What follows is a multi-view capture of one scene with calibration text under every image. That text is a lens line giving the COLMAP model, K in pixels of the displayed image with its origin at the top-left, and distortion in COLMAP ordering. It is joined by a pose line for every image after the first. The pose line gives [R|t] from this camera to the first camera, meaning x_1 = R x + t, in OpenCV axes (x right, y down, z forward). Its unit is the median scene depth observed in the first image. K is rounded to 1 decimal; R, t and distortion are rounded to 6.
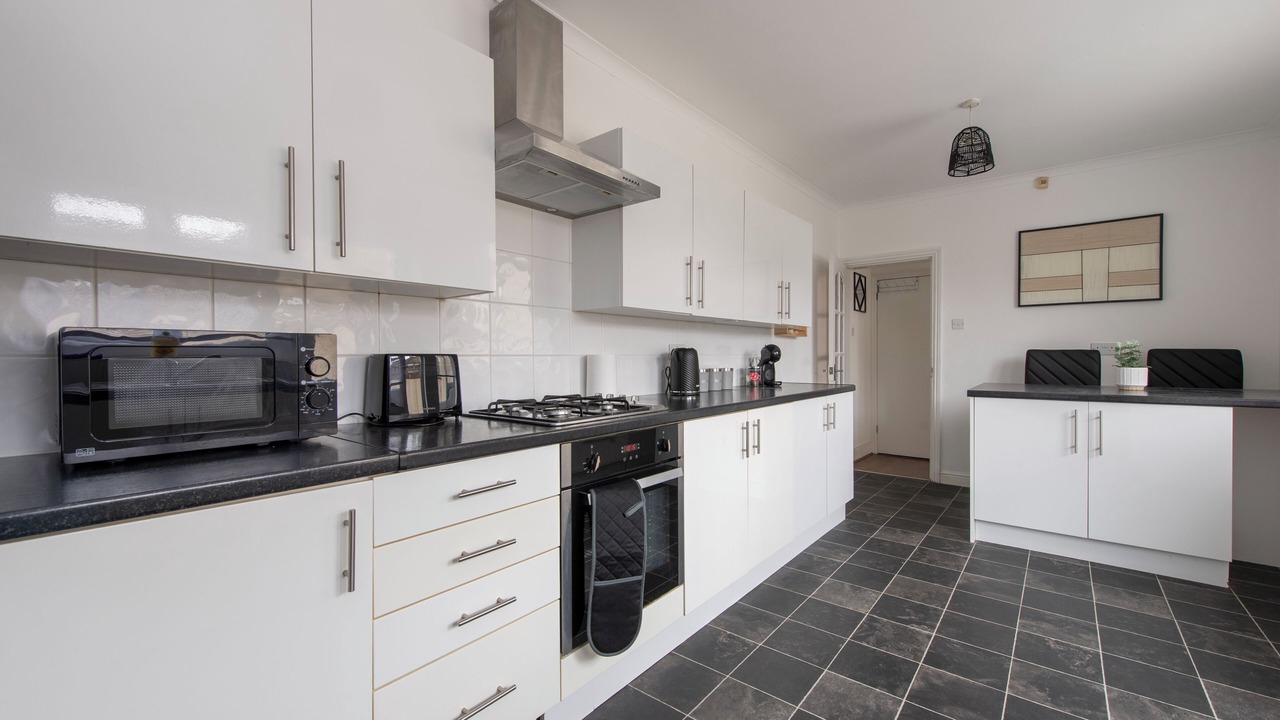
lens RADIAL K [[507.3, 0, 636.0], [0, 507.3, 356.1], [0, 0, 1]] dist [-0.000014, -0.002908]
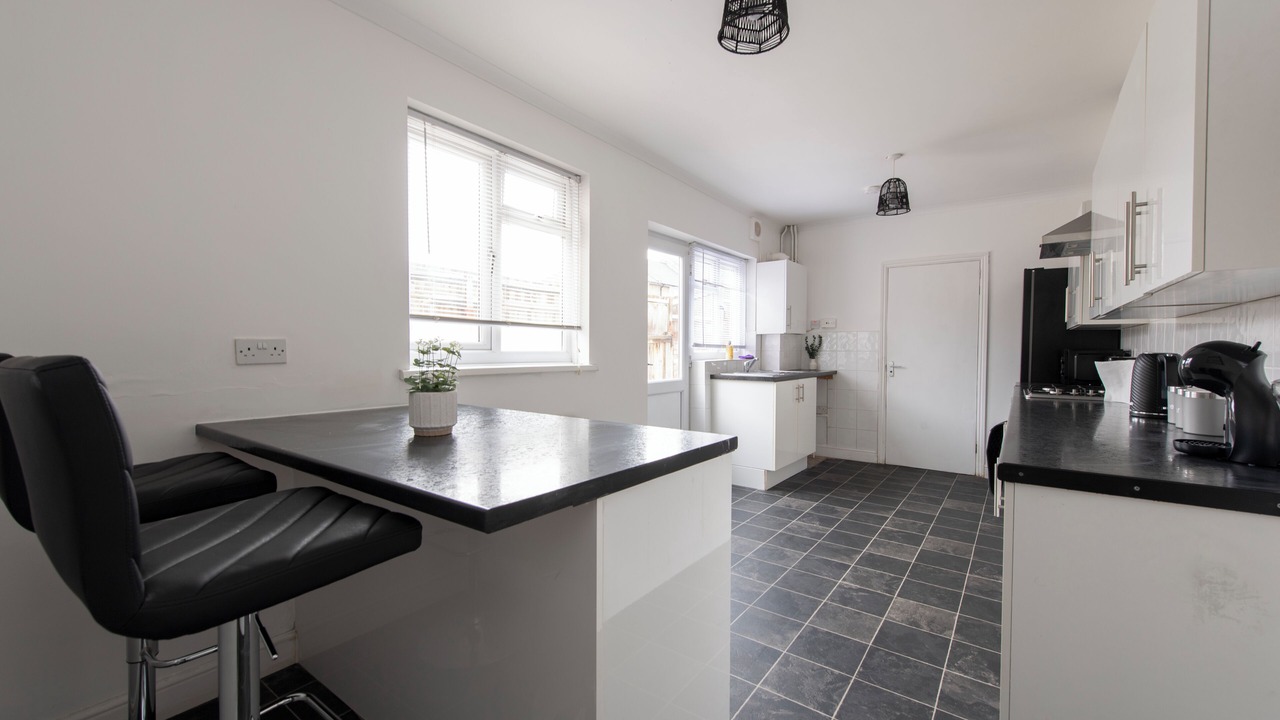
lens RADIAL K [[507.3, 0, 638.5], [0, 507.3, 356.2], [0, 0, 1]] dist [-0.000014, -0.002908]
pose [[-0.998538, 0.005088, -0.053816, 1.008913], [0.003980, 0.999778, 0.020675, -0.033284], [0.053909, 0.020431, -0.998337, 1.942222]]
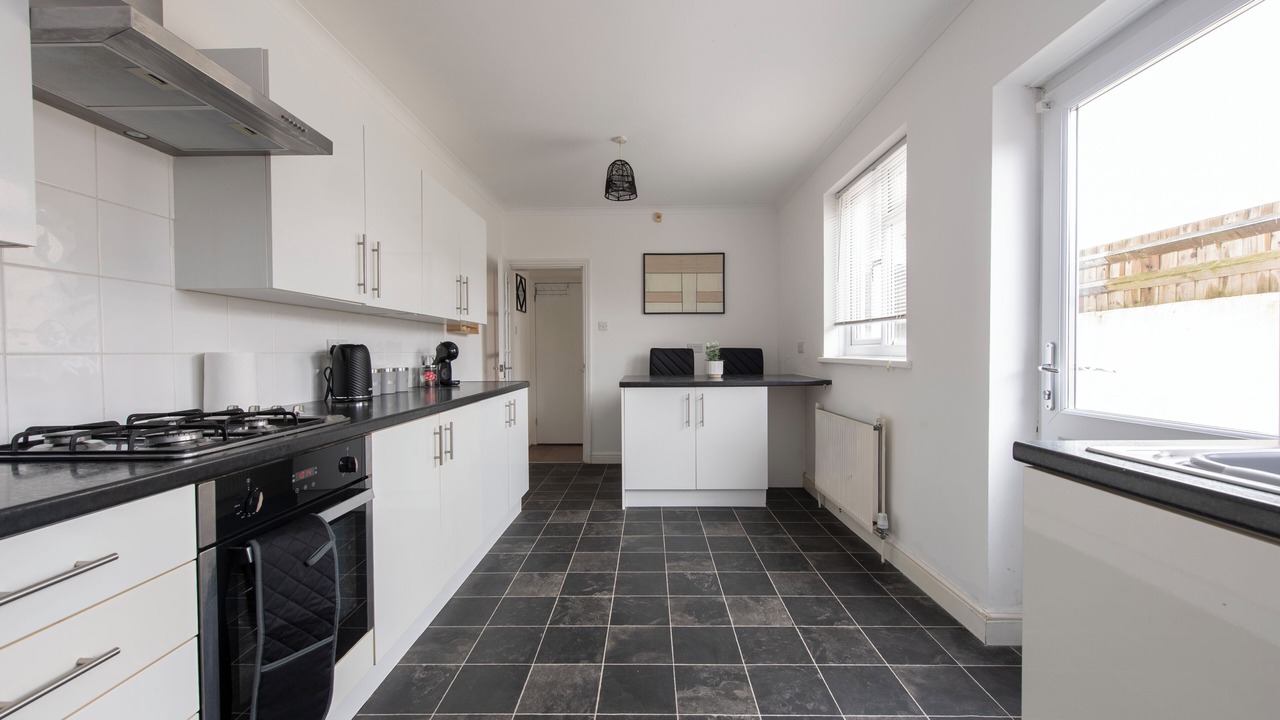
lens RADIAL K [[507.3, 0, 642.7], [0, 507.3, 357.2], [0, 0, 1]] dist [-0.000014, -0.002908]
pose [[0.775228, -0.007407, 0.631638, -0.069369], [0.003795, 0.999968, 0.007068, 0.001316], [-0.631670, -0.003082, 0.775232, 0.063532]]
